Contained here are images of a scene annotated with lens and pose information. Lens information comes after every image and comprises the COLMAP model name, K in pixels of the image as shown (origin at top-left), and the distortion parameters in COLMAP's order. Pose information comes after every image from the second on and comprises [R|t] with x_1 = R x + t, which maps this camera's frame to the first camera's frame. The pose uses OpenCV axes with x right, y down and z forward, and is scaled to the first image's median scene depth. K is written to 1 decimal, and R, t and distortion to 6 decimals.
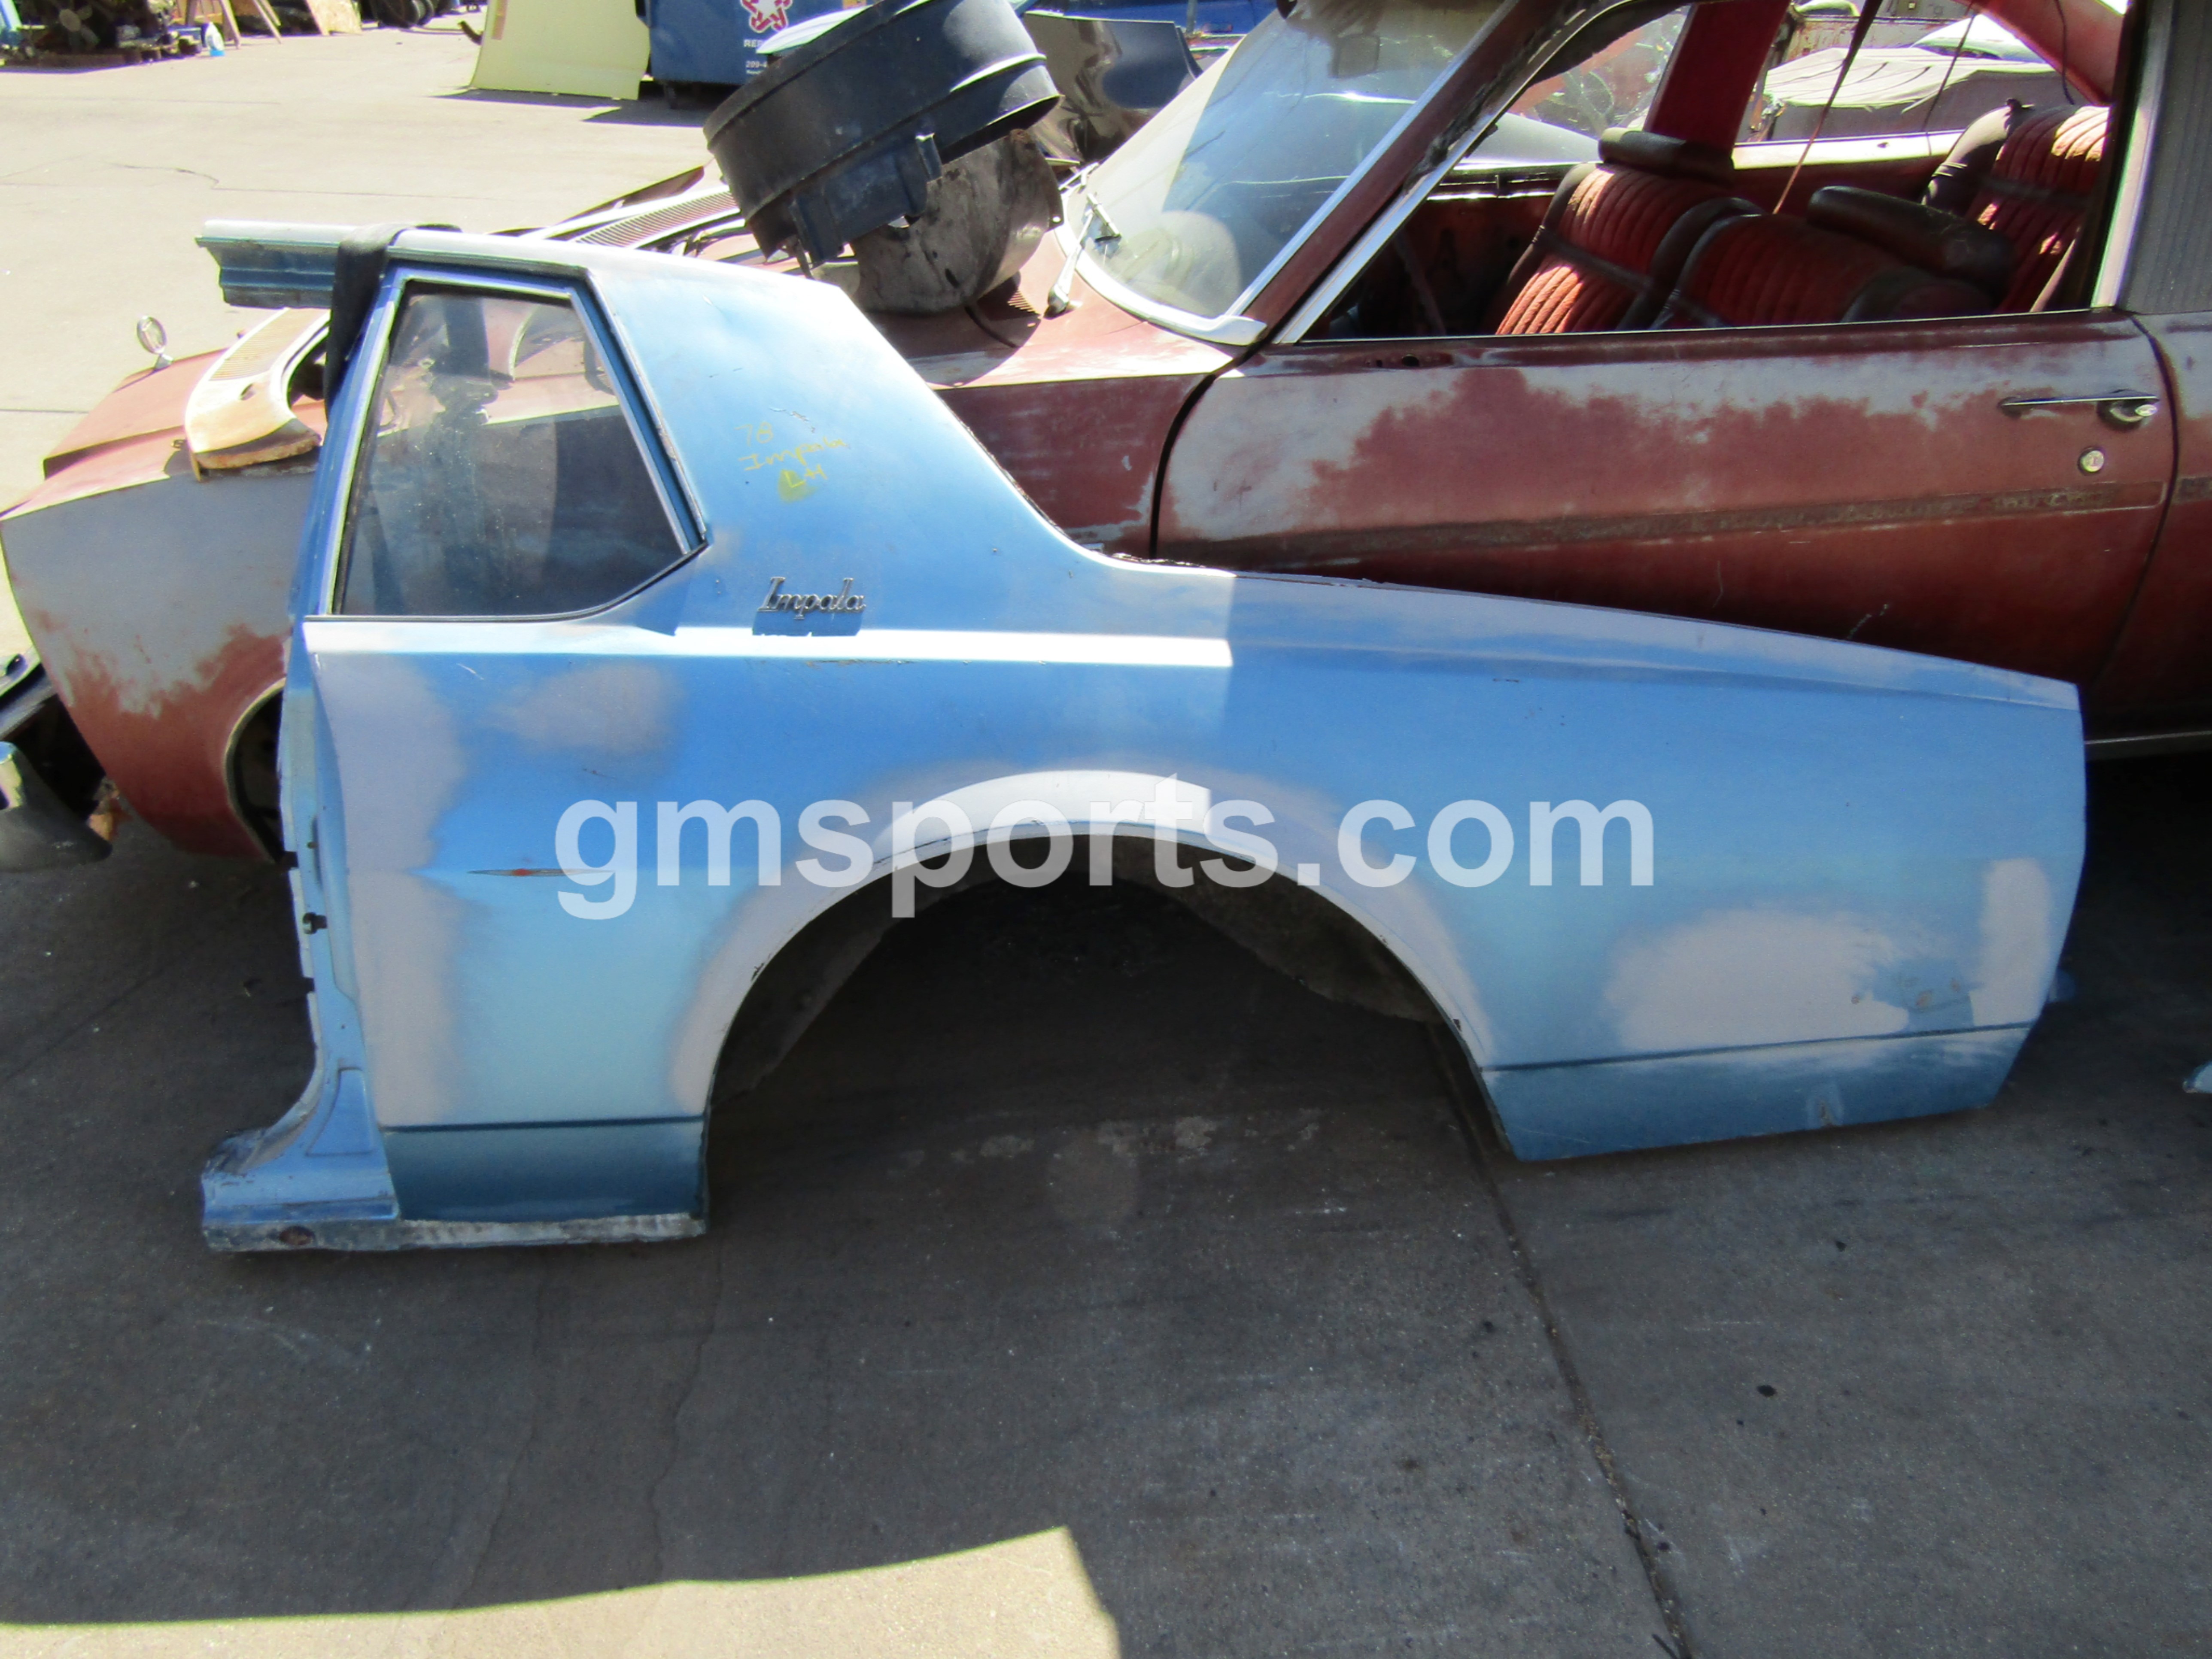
lens RADIAL K [[1573.0, 0, 1114.2], [0, 1573.0, 833.1], [0, 0, 1]] dist [-0.007963, 0.000776]
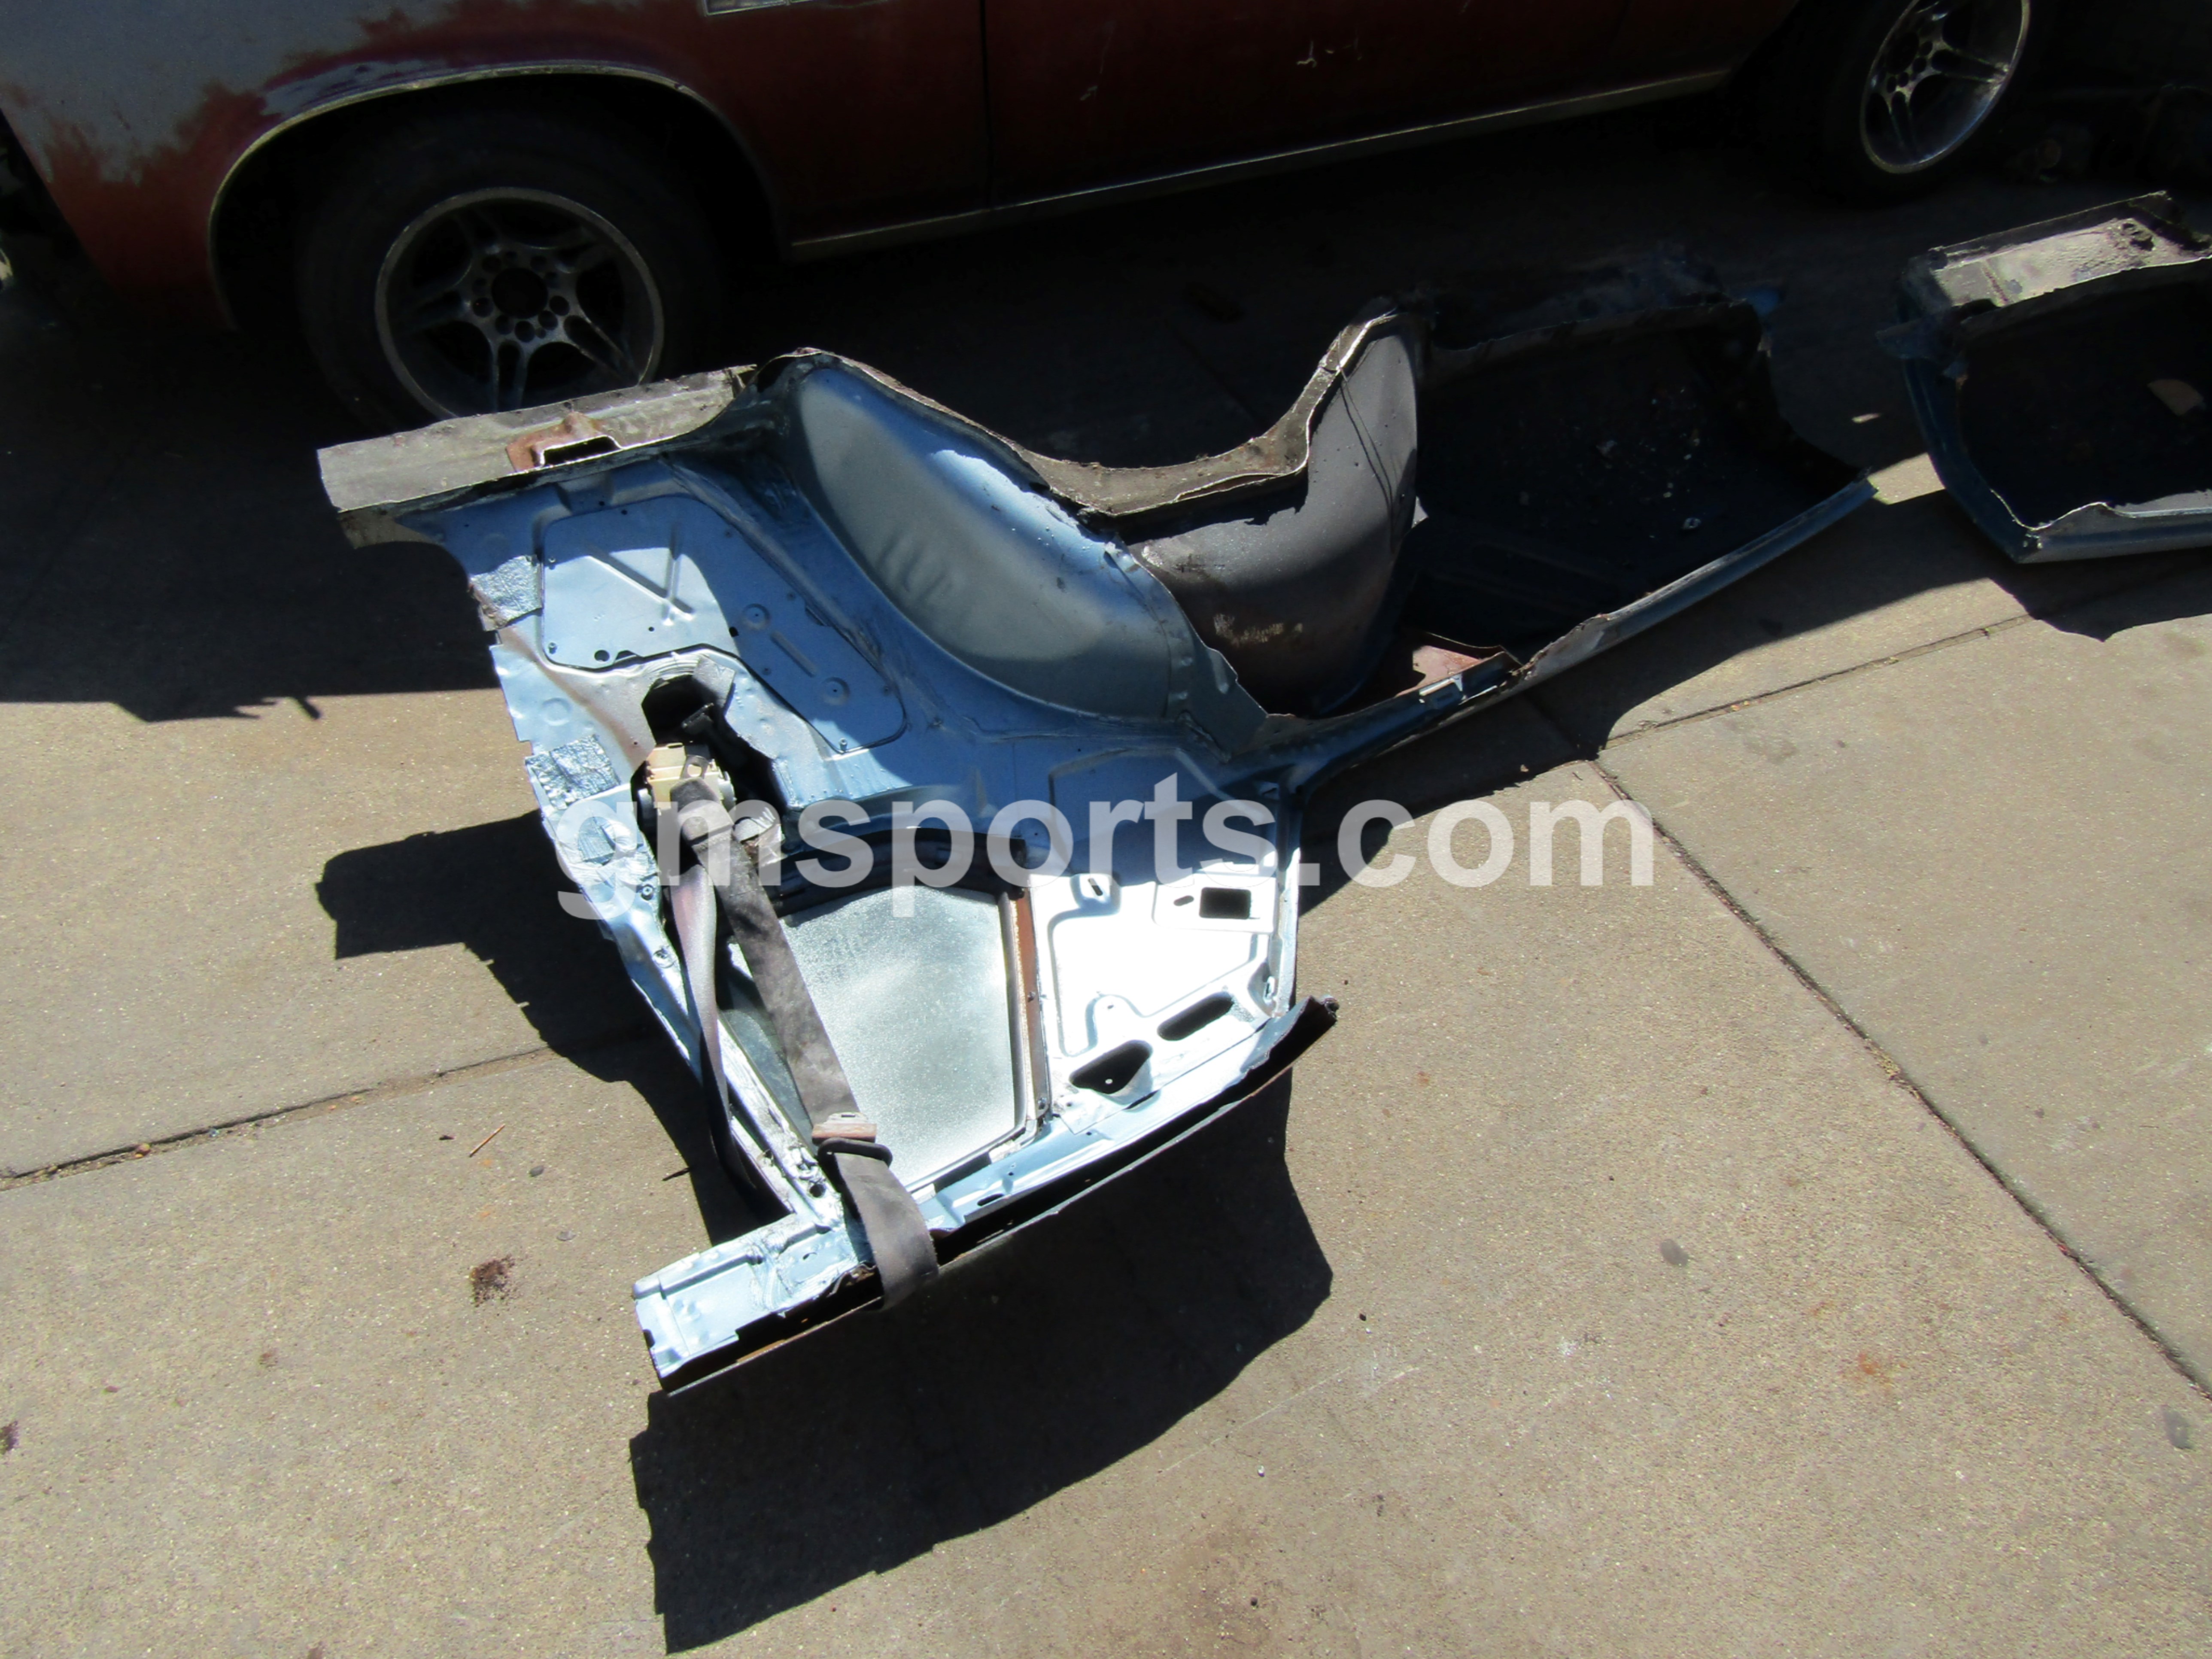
lens RADIAL K [[1573.0, 0, 1113.5], [0, 1573.0, 824.0], [0, 0, 1]] dist [-0.007963, 0.000776]
pose [[0.941262, -0.205368, 0.268050, -0.358171], [0.132152, 0.954521, 0.267256, 0.158650], [-0.310745, -0.216134, 0.925594, -0.355170]]
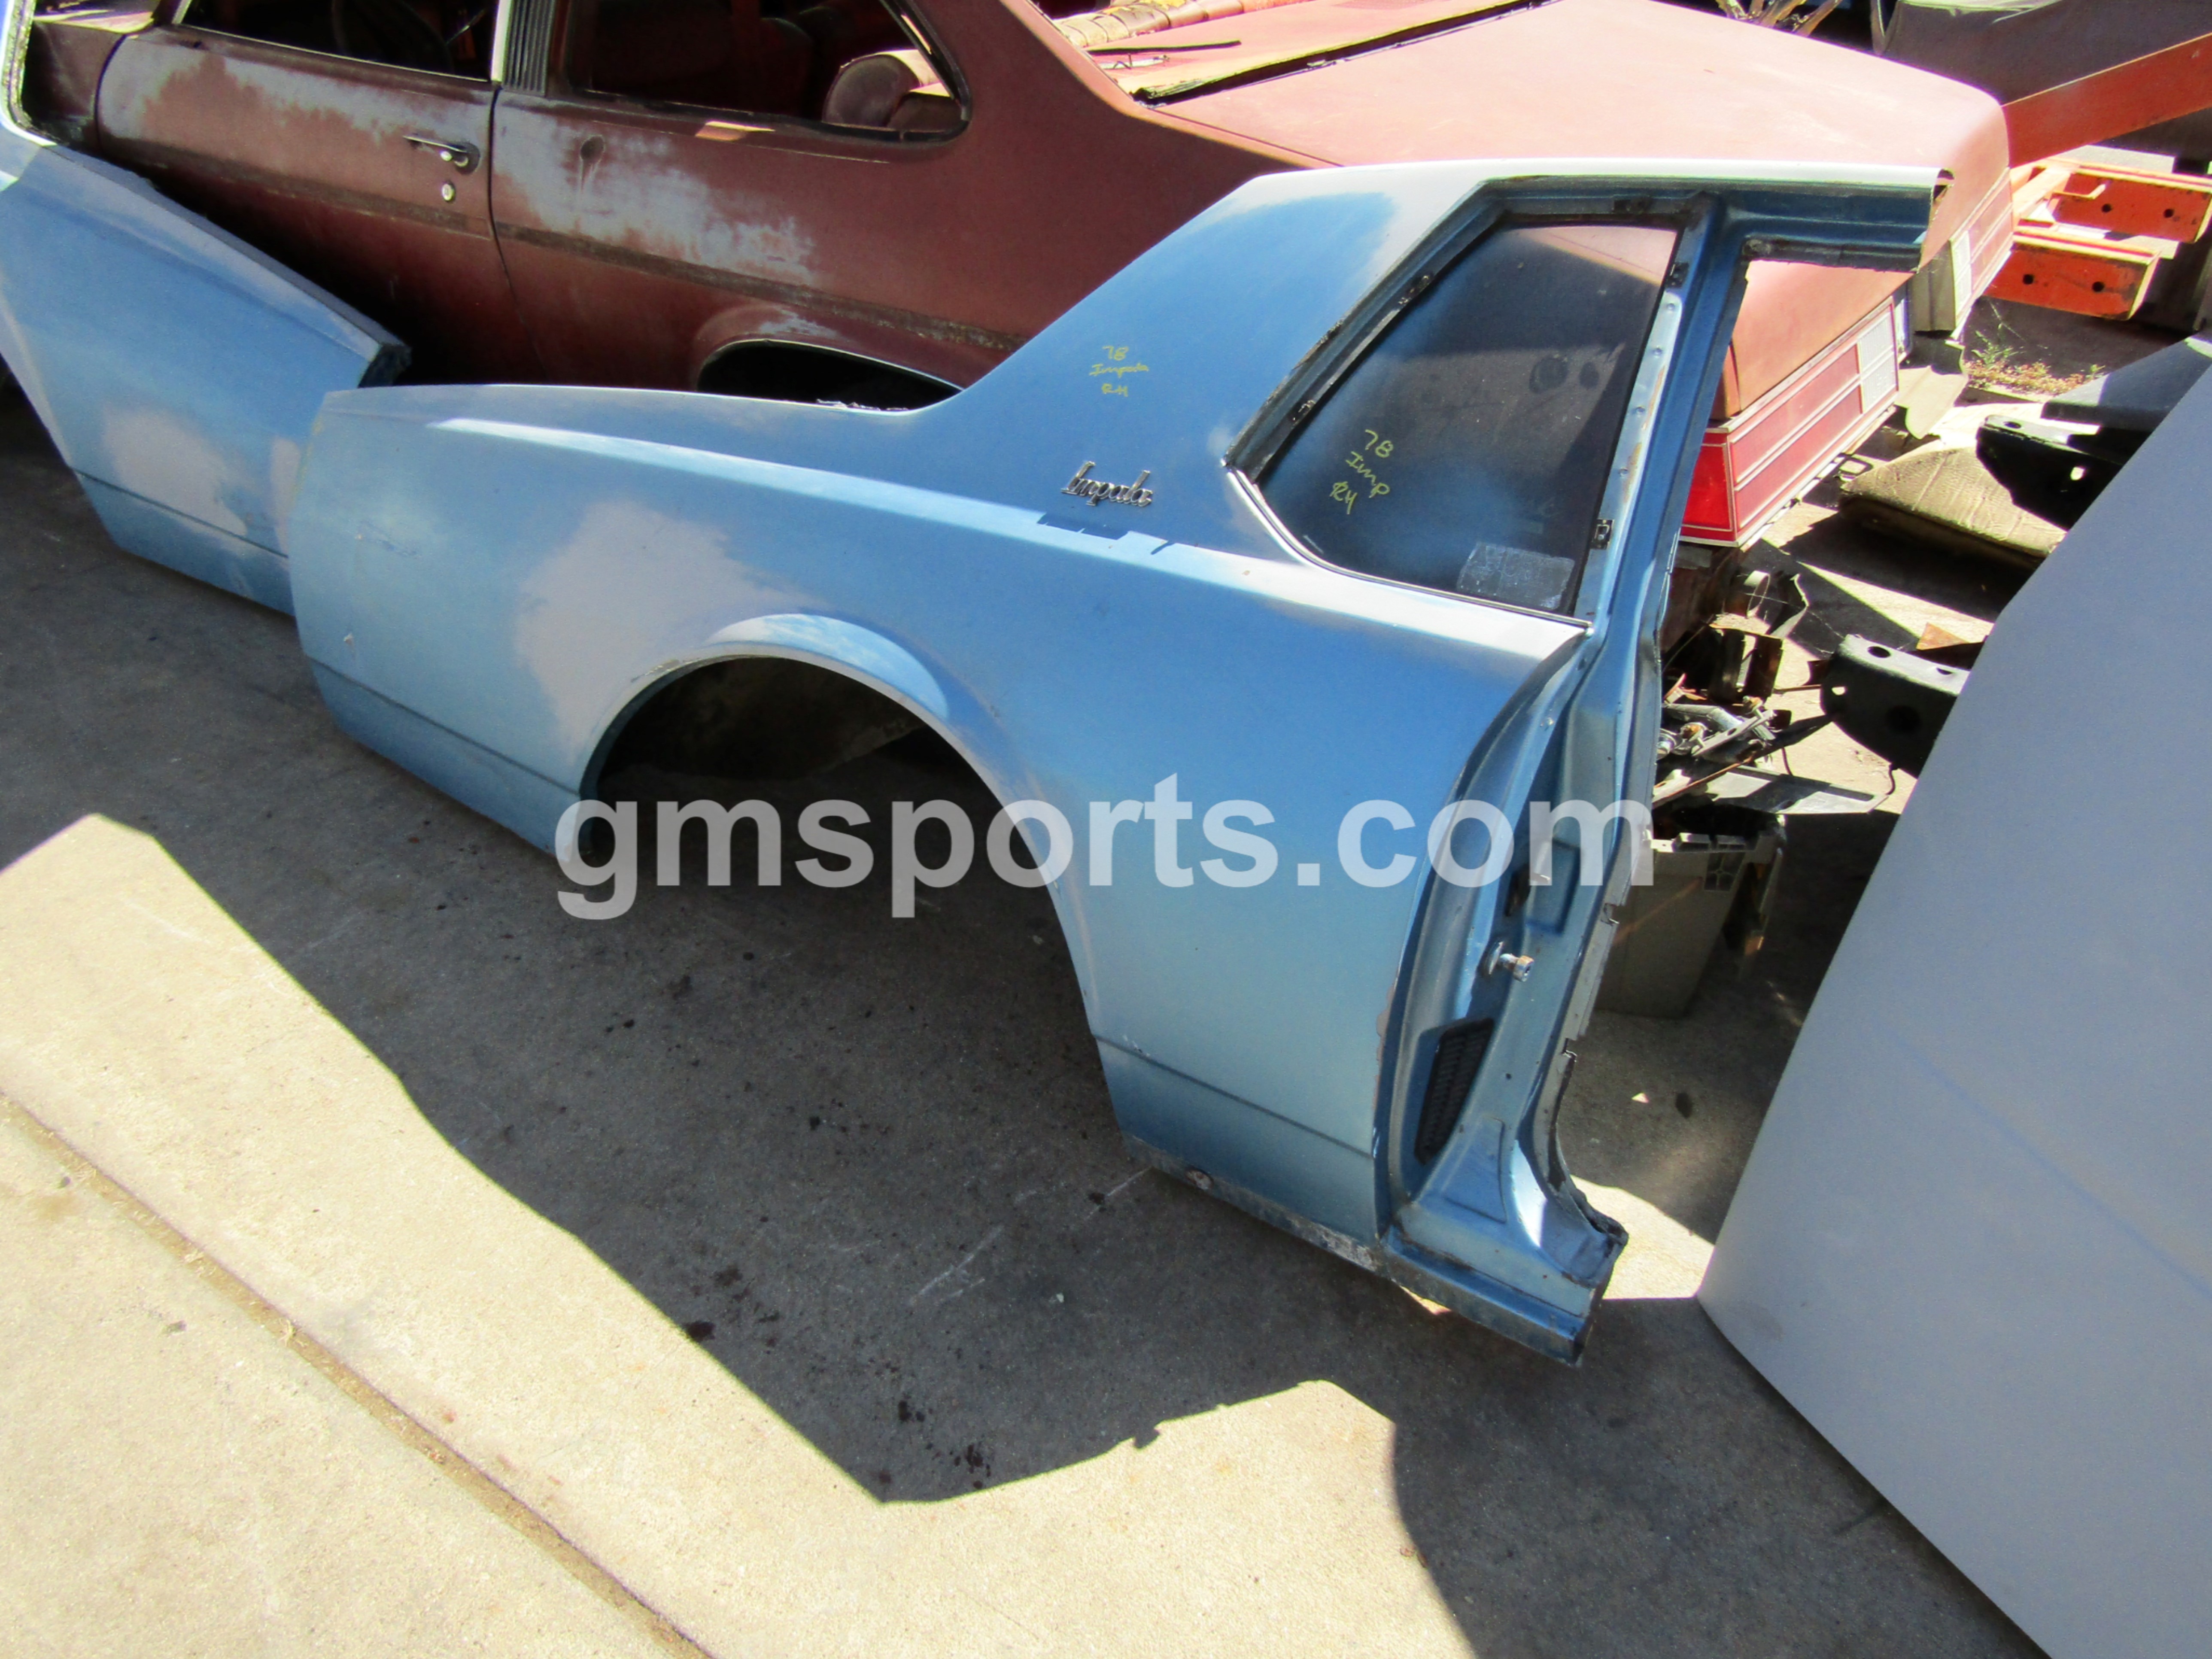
lens RADIAL K [[1573.0, 0, 1113.1], [0, 1573.0, 836.8], [0, 0, 1]] dist [-0.007963, 0.000776]
pose [[0.777730, 0.394094, -0.489720, 2.002561], [-0.343573, 0.918904, 0.193840, -0.188577], [0.526397, 0.017499, 0.850059, 0.156365]]
